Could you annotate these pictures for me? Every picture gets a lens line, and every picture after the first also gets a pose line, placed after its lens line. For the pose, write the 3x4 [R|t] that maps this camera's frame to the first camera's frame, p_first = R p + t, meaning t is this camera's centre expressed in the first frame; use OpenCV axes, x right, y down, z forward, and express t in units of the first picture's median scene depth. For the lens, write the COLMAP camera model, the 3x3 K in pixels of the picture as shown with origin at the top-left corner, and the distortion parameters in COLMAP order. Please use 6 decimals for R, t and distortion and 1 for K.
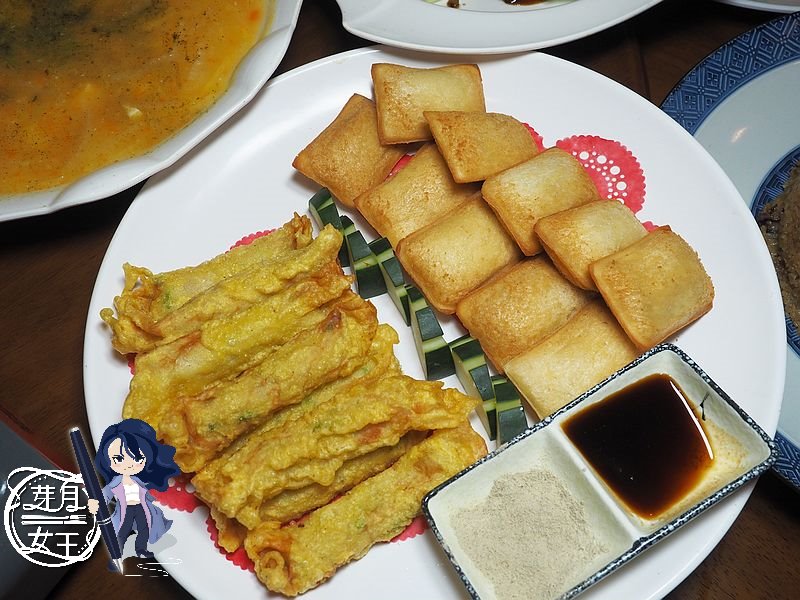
lens RADIAL K [[724.4, 0, 401.1], [0, 724.4, 295.9], [0, 0, 1]] dist [0.001678, -0.012688]
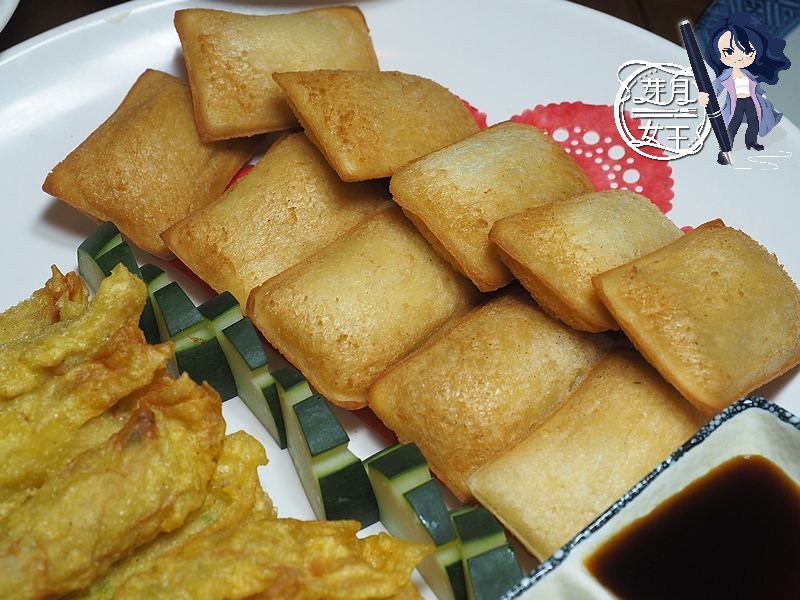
lens RADIAL K [[1379.3, 0, 394.1], [0, 1379.3, 297.9], [0, 0, 1]] dist [-0.018517, 0.000000]
pose [[0.989269, -0.090467, 0.114724, -0.017000], [0.113321, 0.970748, -0.211674, 0.176327], [-0.092219, 0.222403, 0.970584, -0.019925]]
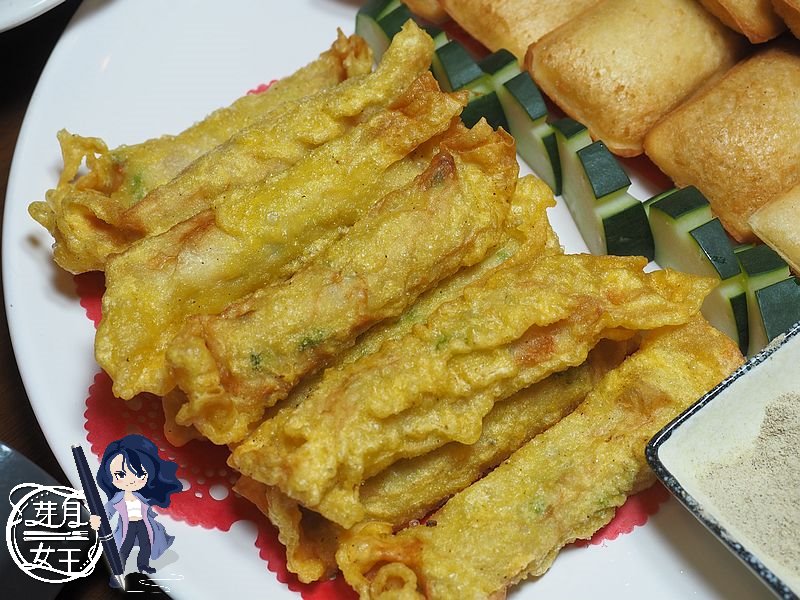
lens RADIAL K [[1176.1, 0, 405.1], [0, 1176.1, 303.4], [0, 0, 1]] dist [0.002636, 0.000000]
pose [[0.994692, -0.102877, 0.001840, -0.134083], [0.102769, 0.992460, -0.066788, 0.196234], [0.005045, 0.066623, 0.997765, 0.083931]]
